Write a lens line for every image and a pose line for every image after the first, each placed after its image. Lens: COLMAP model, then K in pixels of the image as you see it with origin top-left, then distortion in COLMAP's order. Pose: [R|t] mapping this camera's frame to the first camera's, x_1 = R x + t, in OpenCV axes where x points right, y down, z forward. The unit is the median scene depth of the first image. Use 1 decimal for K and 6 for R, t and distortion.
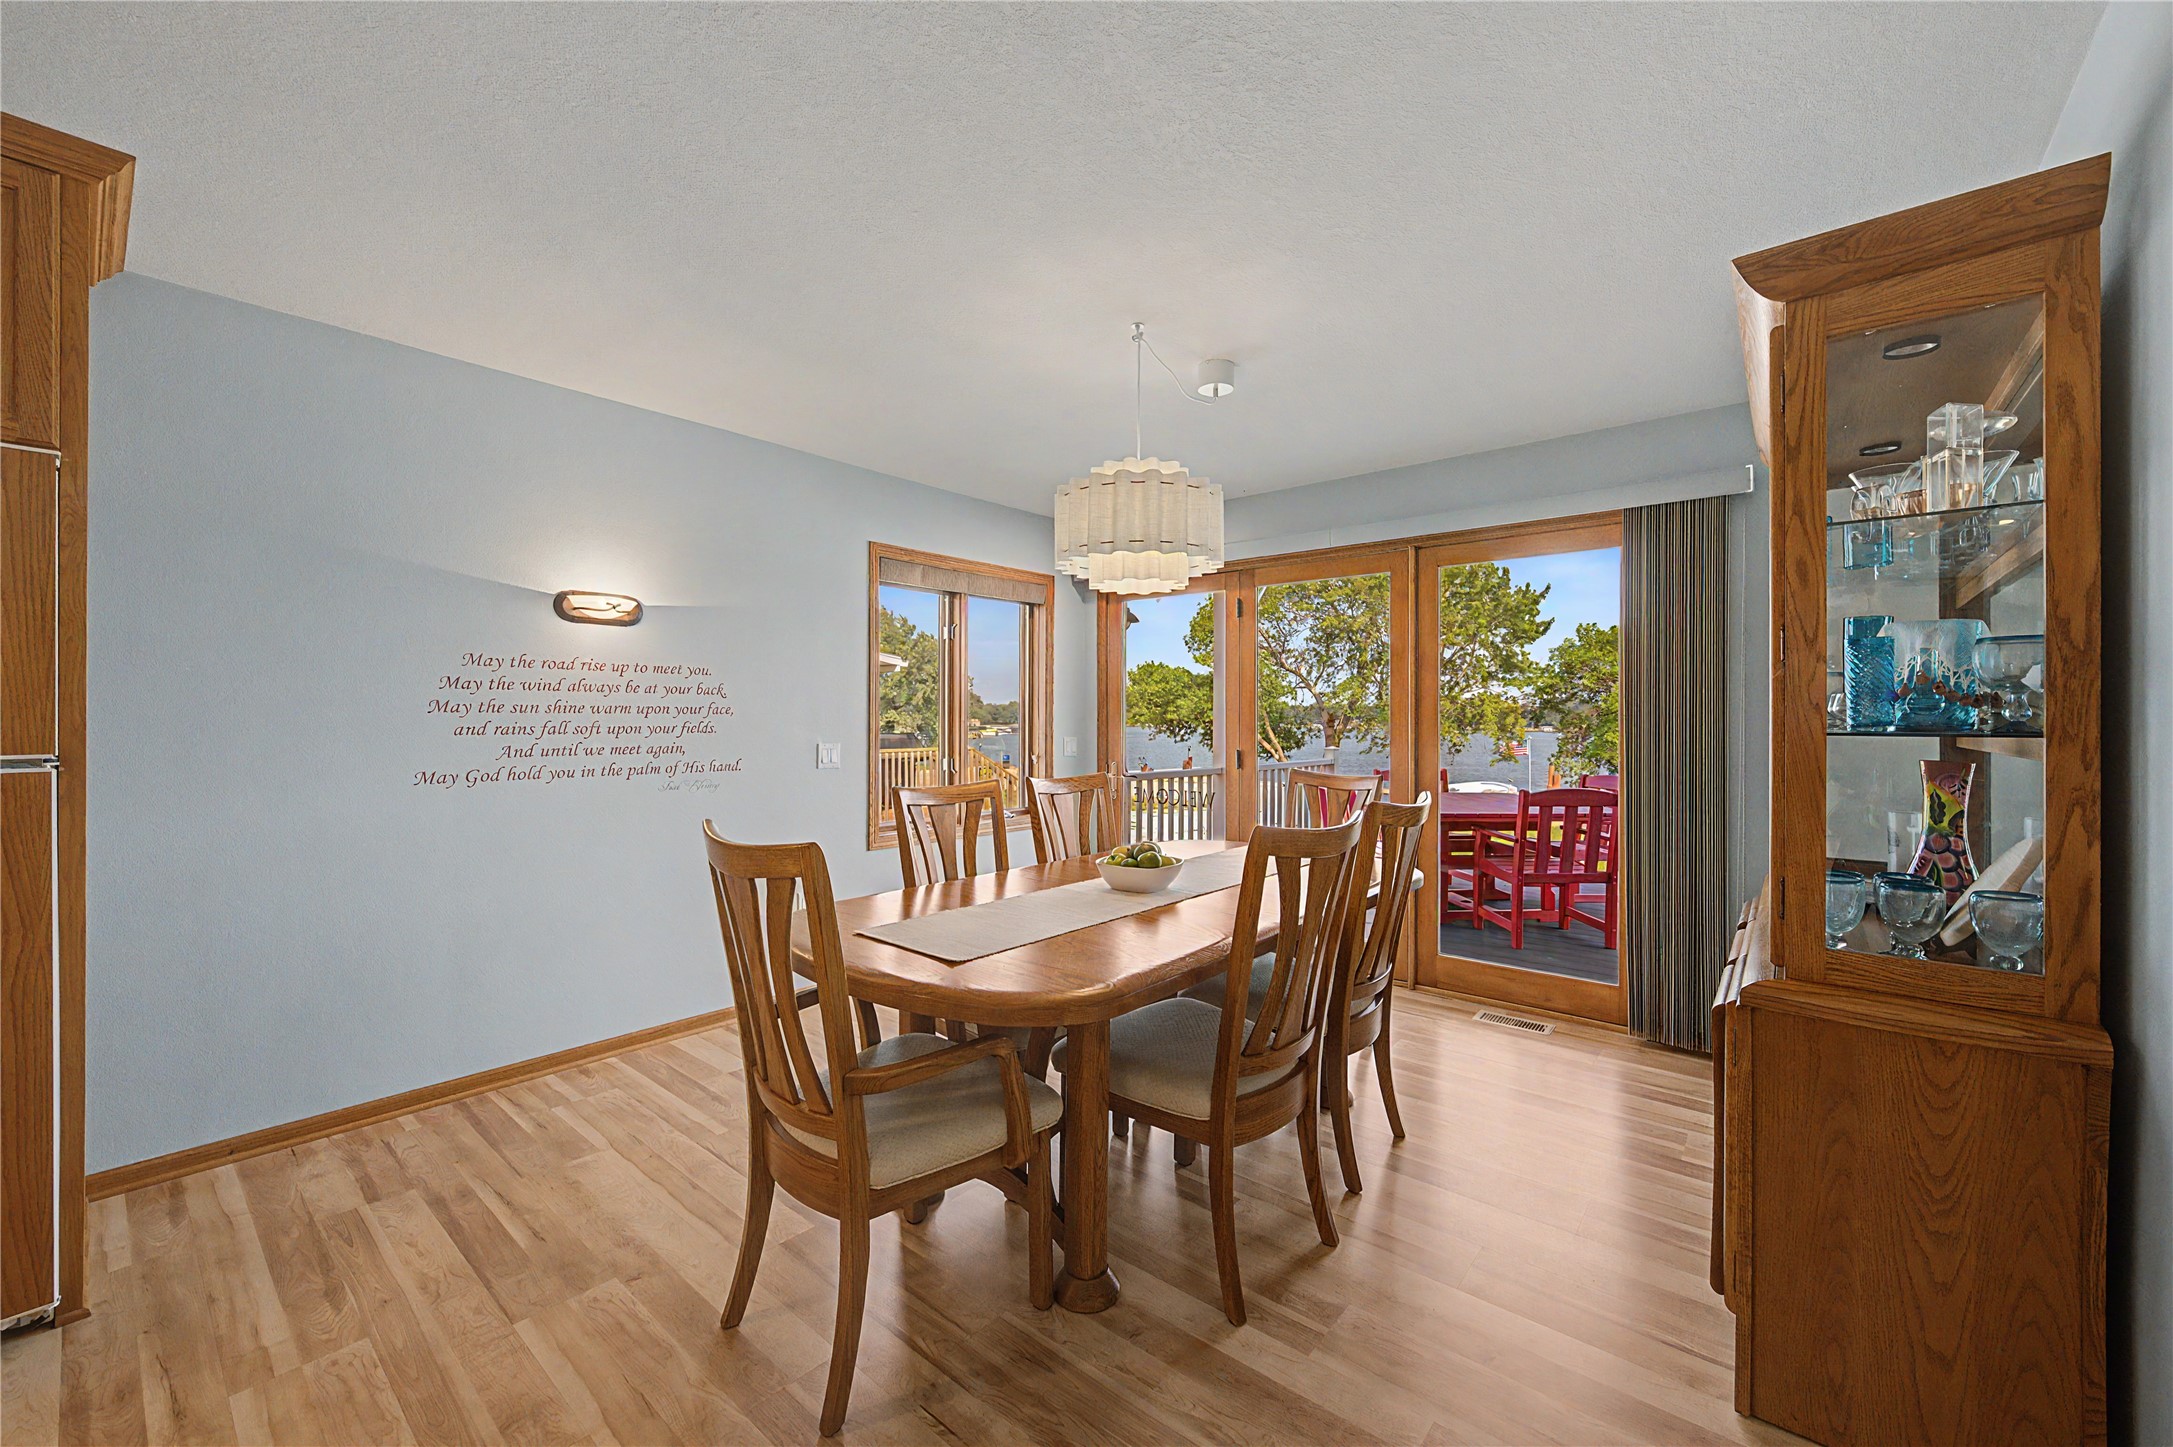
lens RADIAL K [[850.5, 0, 1085.4], [0, 850.5, 717.6], [0, 0, 1]] dist [-0.000065, 0.000408]
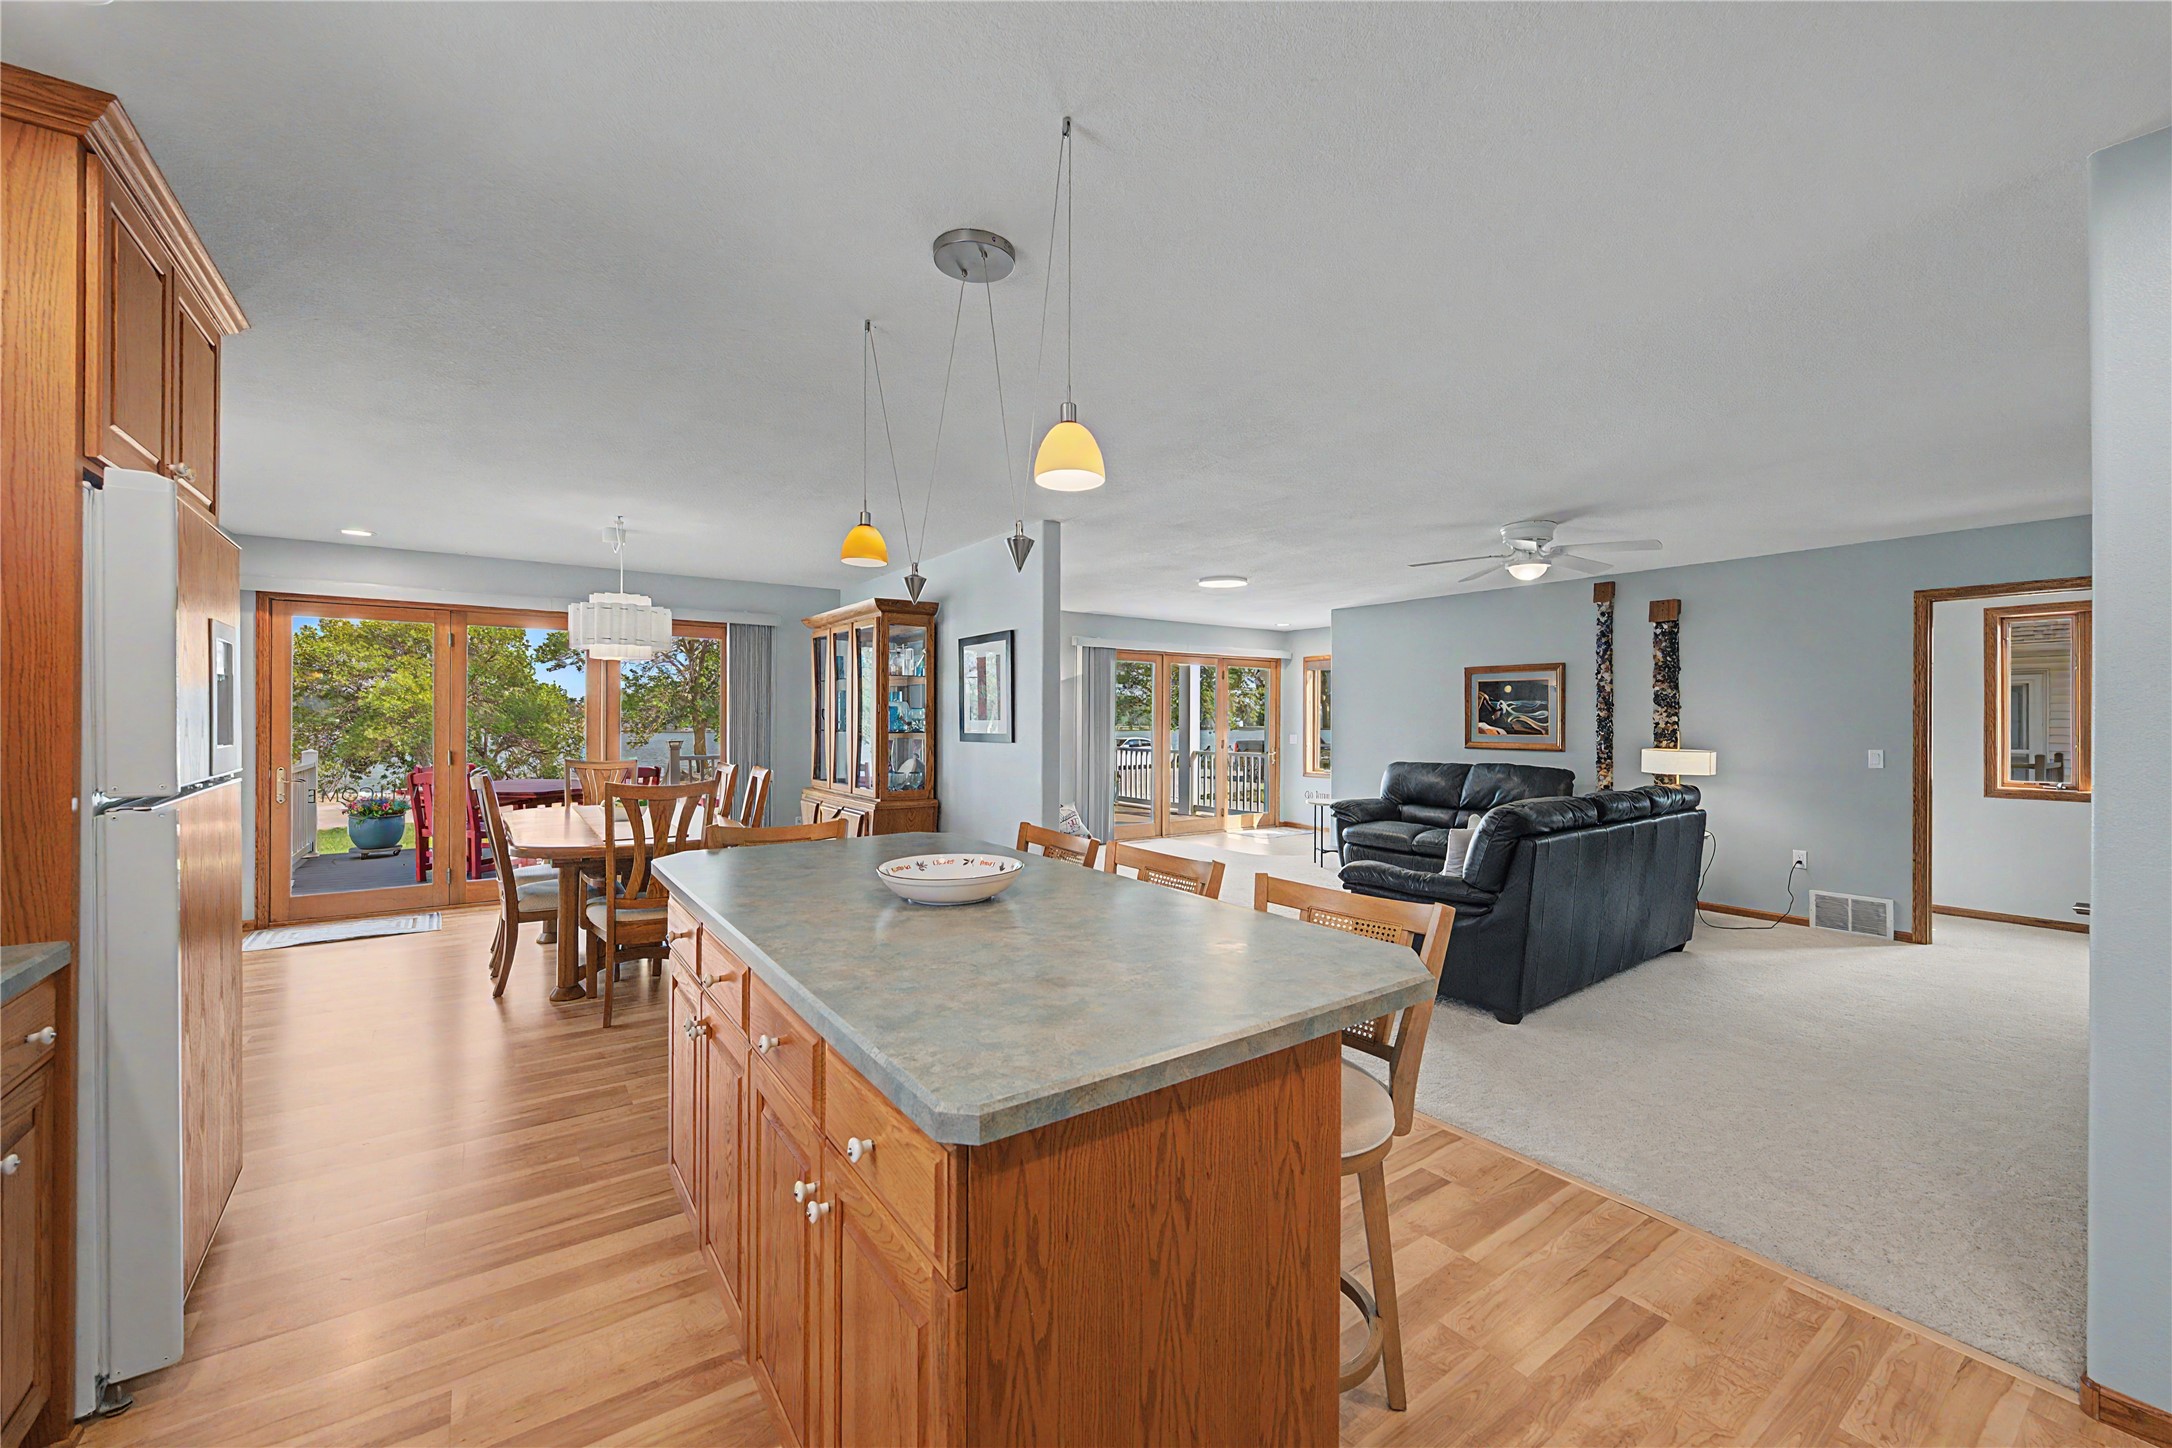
lens RADIAL K [[850.1, 0, 1084.9], [0, 850.1, 718.1], [0, 0, 1]] dist [-0.000065, 0.000408]
pose [[0.253708, 0.000161, 0.967281, -1.599202], [-0.005087, 0.999986, 0.001168, -0.034422], [-0.967268, -0.005217, 0.253705, -0.487546]]
